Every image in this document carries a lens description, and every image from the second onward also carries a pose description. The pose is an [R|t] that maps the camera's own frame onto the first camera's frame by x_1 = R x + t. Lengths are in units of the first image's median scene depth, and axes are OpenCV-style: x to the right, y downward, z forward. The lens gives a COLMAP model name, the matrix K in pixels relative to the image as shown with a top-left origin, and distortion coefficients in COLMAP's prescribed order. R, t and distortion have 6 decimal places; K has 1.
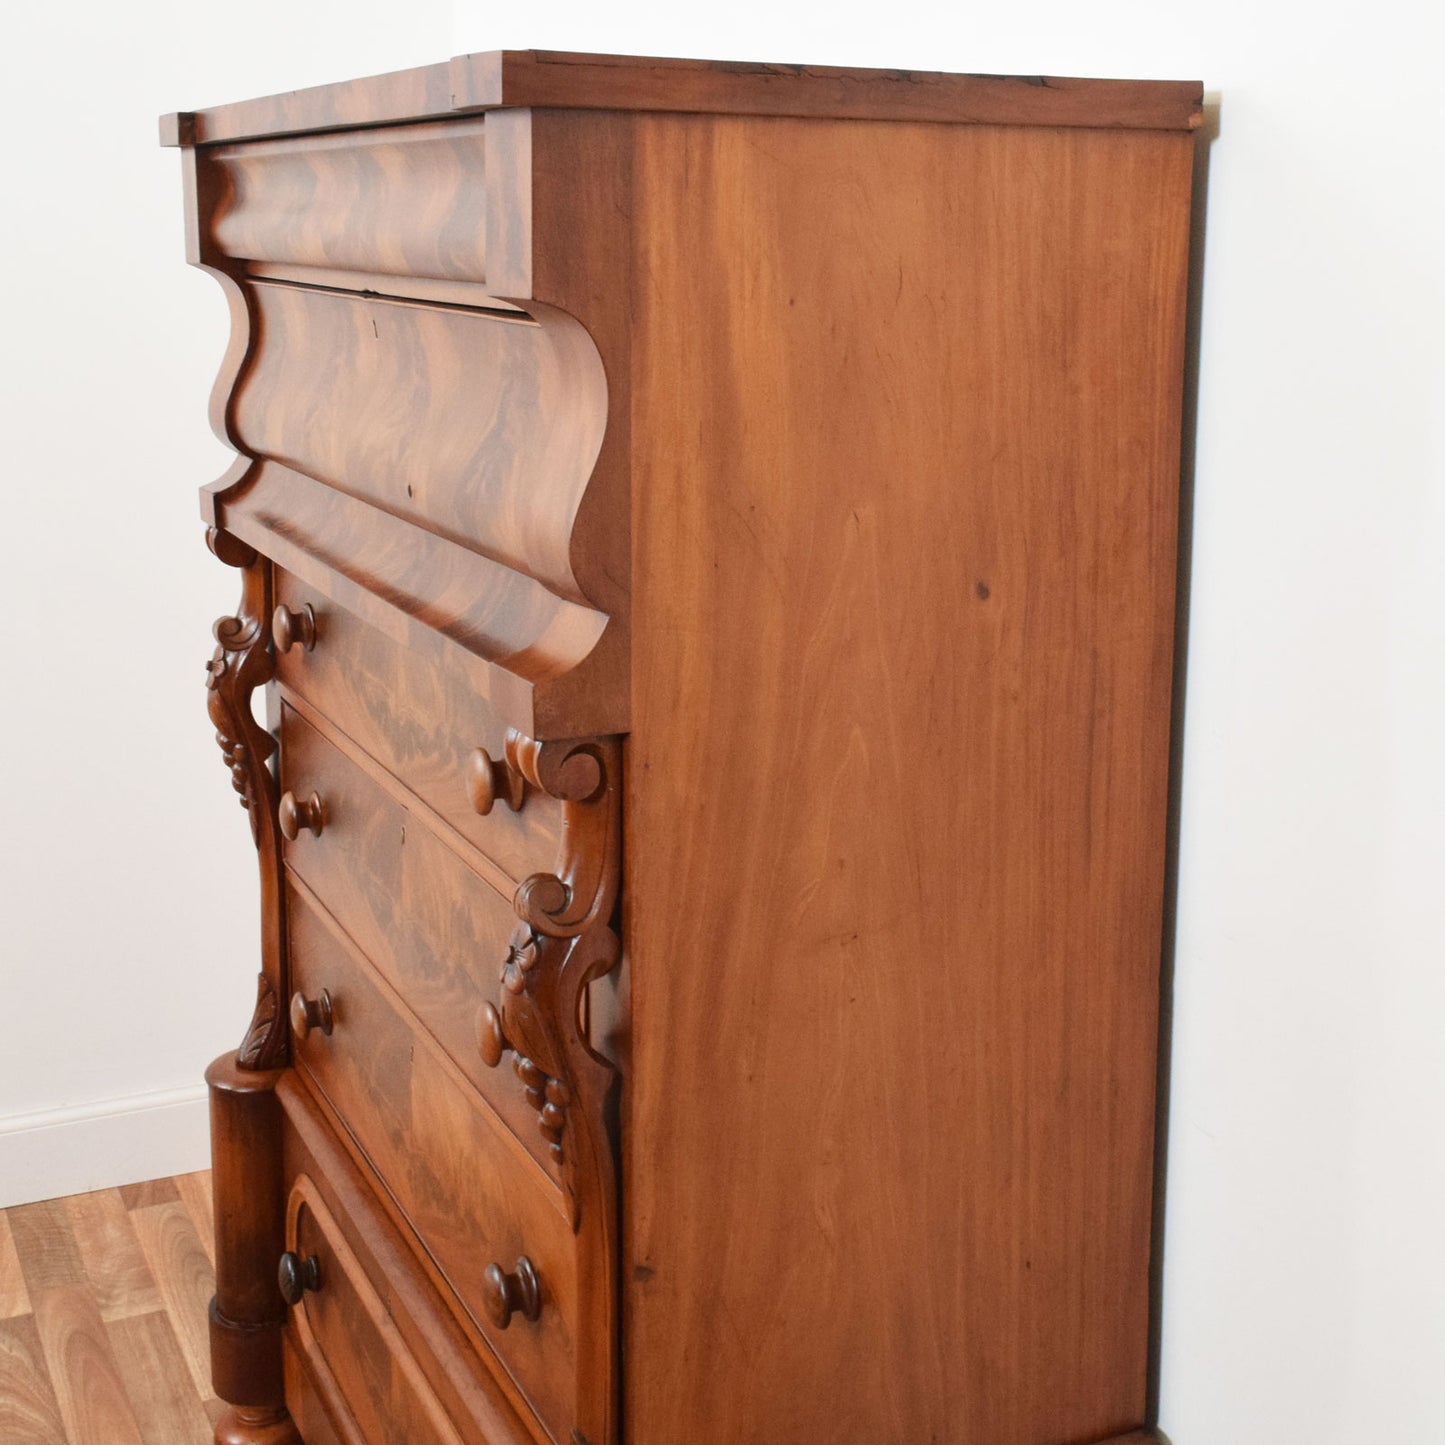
lens RADIAL K [[2087.2, 0, 902.6], [0, 2087.2, 575.3], [0, 0, 1]] dist [-0.015016, 0.027527]
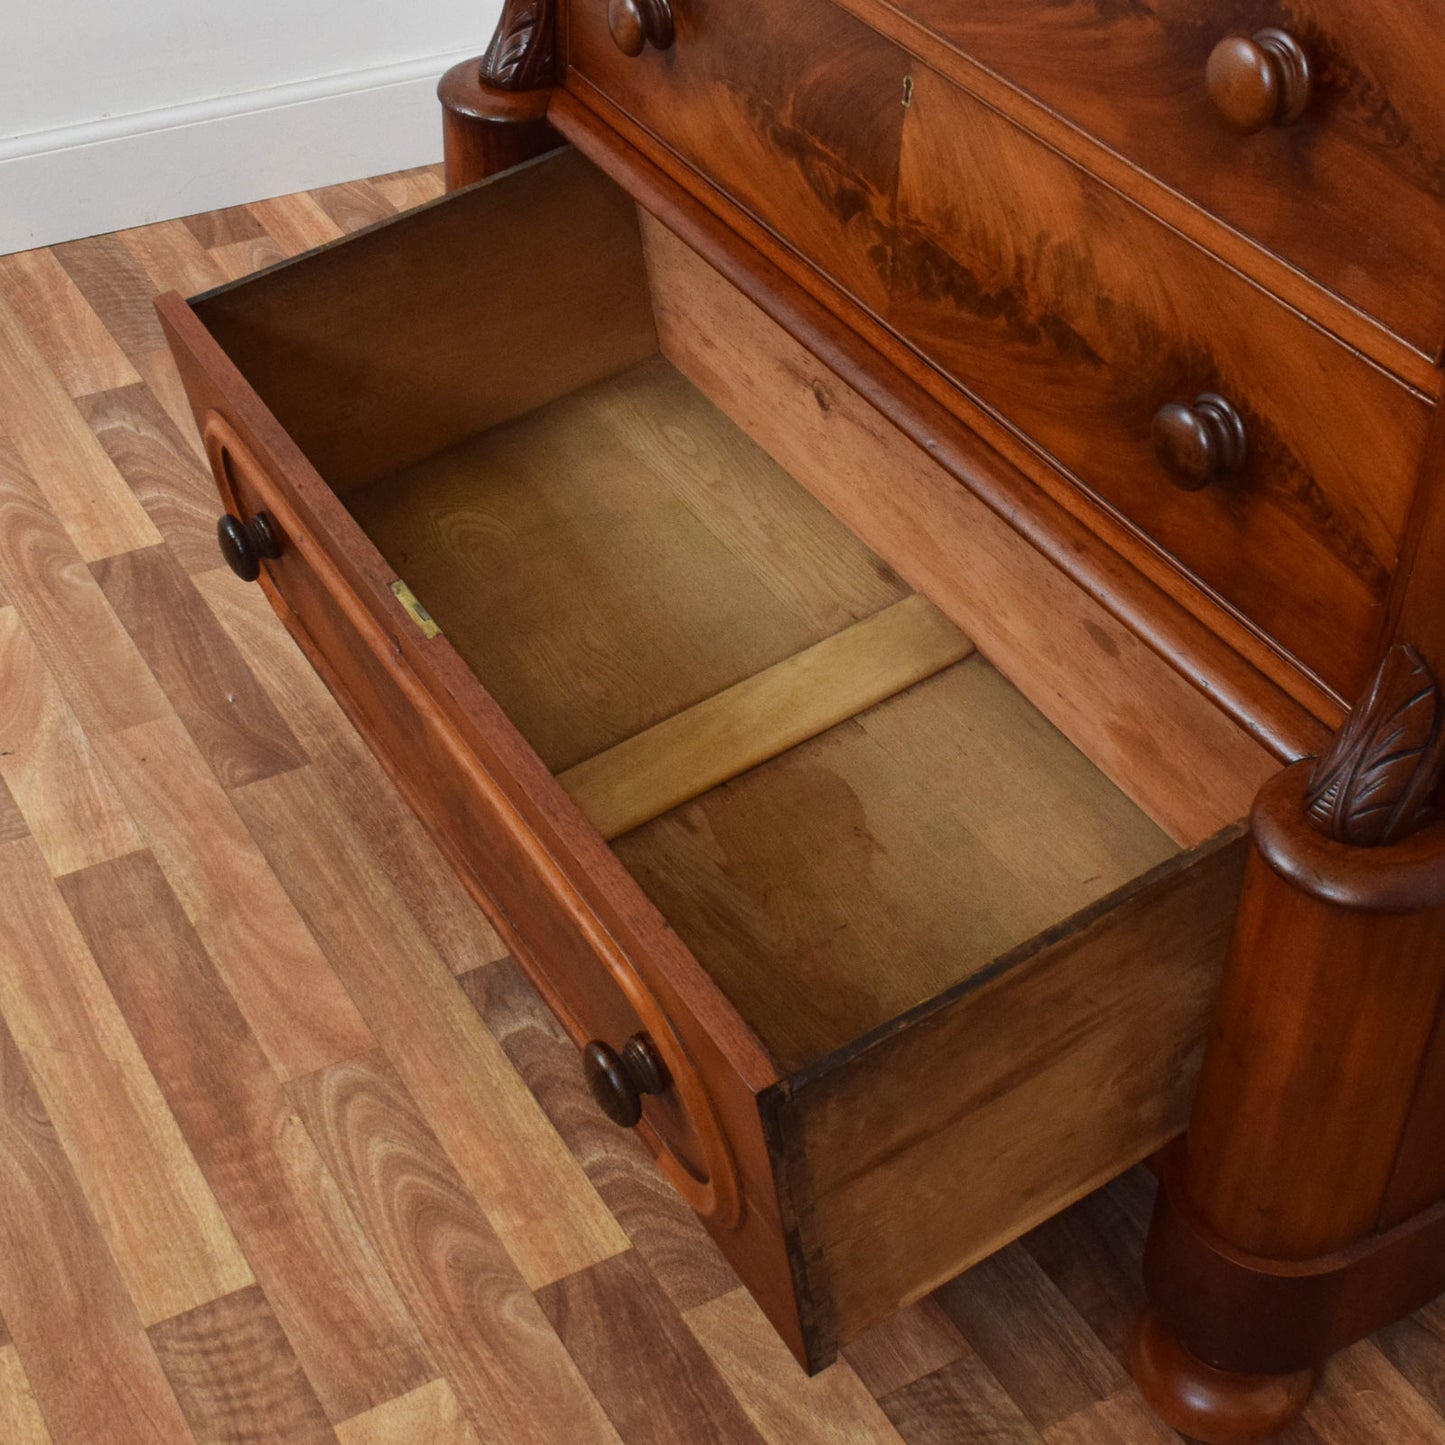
lens RADIAL K [[2389.4, 0, 719.6], [0, 2389.4, 580.1], [0, 0, 1]] dist [-0.019465, 0.016898]
pose [[0.999720, -0.000631, 0.023653, -0.380402], [-0.010015, 0.894405, 0.447146, 0.025762], [-0.021438, -0.447258, 0.894148, 0.264211]]
